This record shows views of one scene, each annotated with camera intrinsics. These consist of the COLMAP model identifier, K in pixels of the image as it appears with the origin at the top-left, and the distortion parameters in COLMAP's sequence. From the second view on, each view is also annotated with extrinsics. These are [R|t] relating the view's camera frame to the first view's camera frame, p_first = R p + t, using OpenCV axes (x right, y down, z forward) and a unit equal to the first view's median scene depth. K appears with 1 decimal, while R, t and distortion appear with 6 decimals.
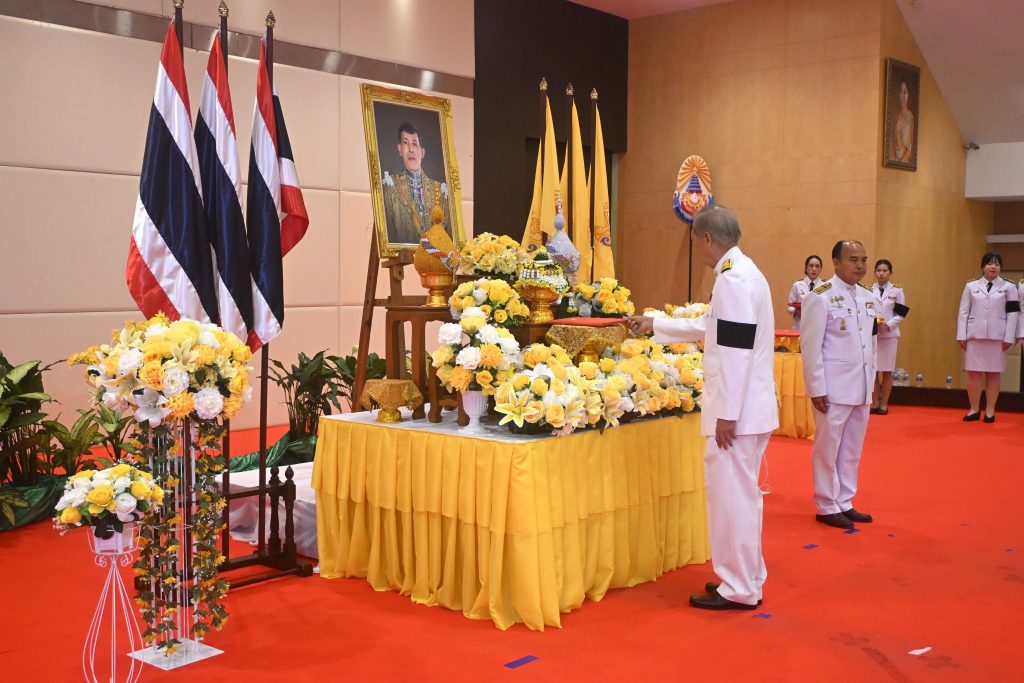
lens RADIAL K [[1121.2, 0, 499.5], [0, 1121.2, 345.3], [0, 0, 1]] dist [-0.002194, -0.015074]
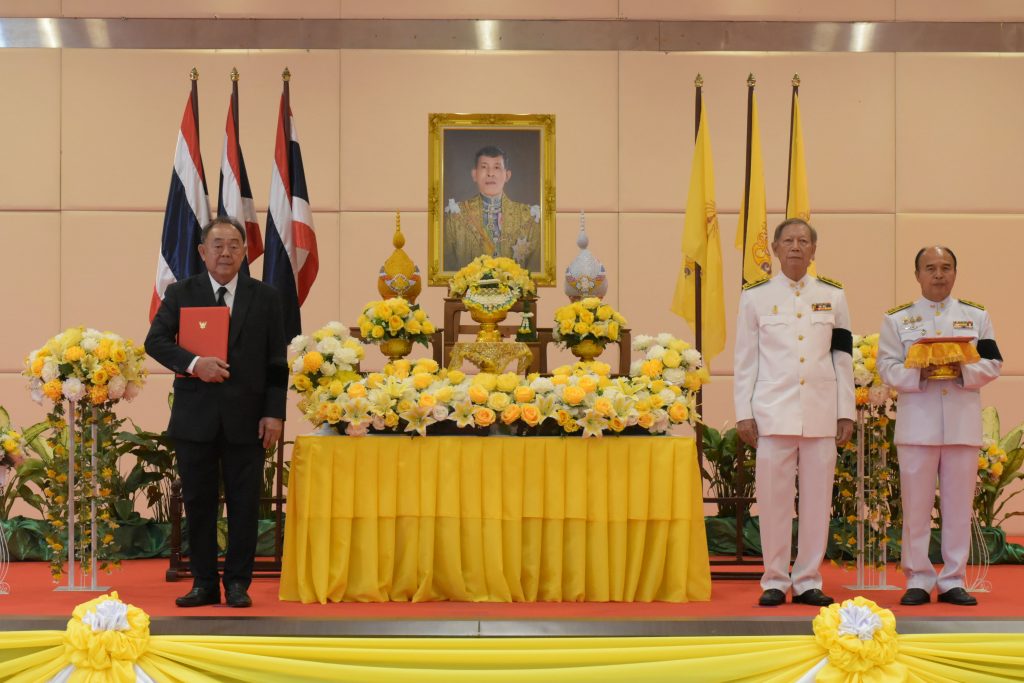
lens RADIAL K [[2431.2, 0, 473.3], [0, 2431.2, 340.0], [0, 0, 1]] dist [-0.003924, 0.257881]
pose [[0.642780, -0.028819, -0.765508, 1.648039], [-0.047760, 0.995841, -0.077593, 0.141475], [0.764560, 0.086435, 0.638730, -0.357218]]
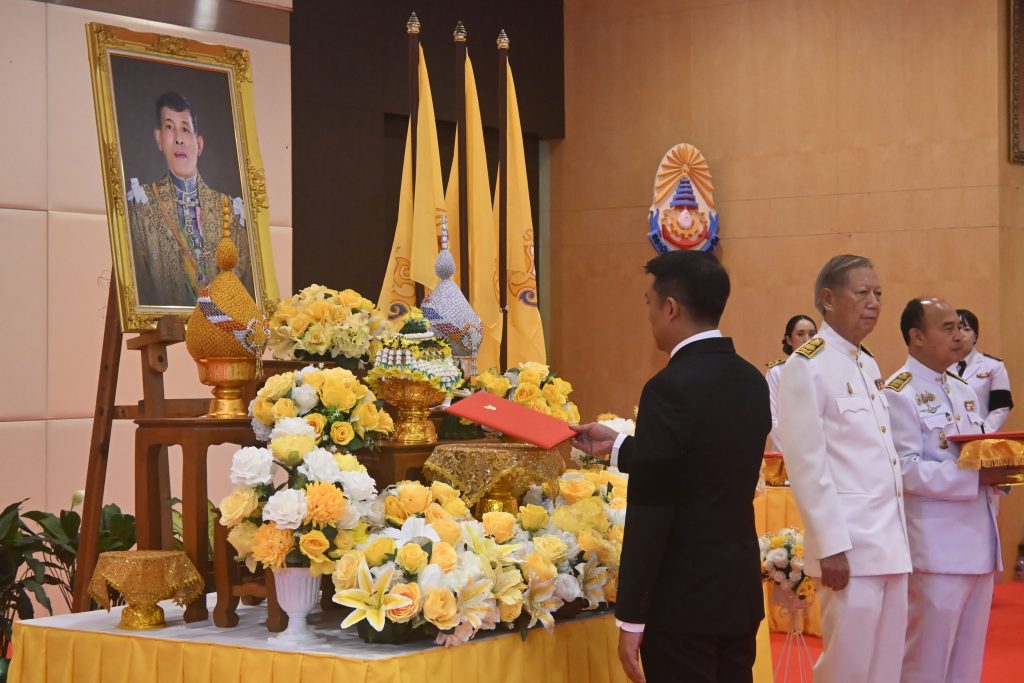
lens RADIAL K [[2040.5, 0, 511.5], [0, 2040.5, 339.9], [0, 0, 1]] dist [0.031186, 0.040306]
pose [[0.996475, -0.012164, 0.083002, 0.001099], [0.018026, 0.997367, -0.070239, 0.000633], [-0.081929, 0.071488, 0.994071, -0.025805]]
